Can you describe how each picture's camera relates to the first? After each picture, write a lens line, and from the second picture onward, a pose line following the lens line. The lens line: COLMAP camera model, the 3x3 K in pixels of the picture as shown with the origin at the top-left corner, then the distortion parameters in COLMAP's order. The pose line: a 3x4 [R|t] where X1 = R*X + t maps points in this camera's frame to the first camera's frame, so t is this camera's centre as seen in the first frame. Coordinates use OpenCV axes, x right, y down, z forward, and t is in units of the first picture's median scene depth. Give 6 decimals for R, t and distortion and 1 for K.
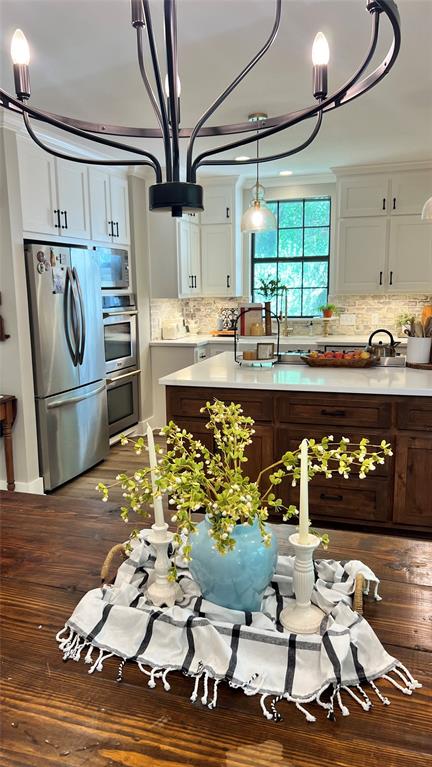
lens RADIAL K [[576.0, 0, 217.4], [0, 576.0, 386.6], [0, 0, 1]] dist [0.039082, -0.006905]
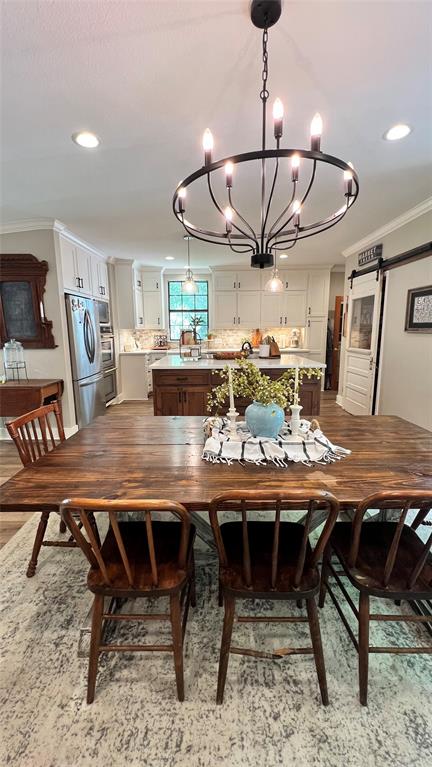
lens RADIAL K [[305.8, 0, 215.1], [0, 305.8, 381.9], [0, 0, 1]] dist [-0.001841, 0.000530]
pose [[0.952878, -0.045526, 0.299919, -0.175085], [0.048004, 0.998847, -0.000897, 0.045585], [-0.299532, 0.015252, 0.953964, -0.040758]]
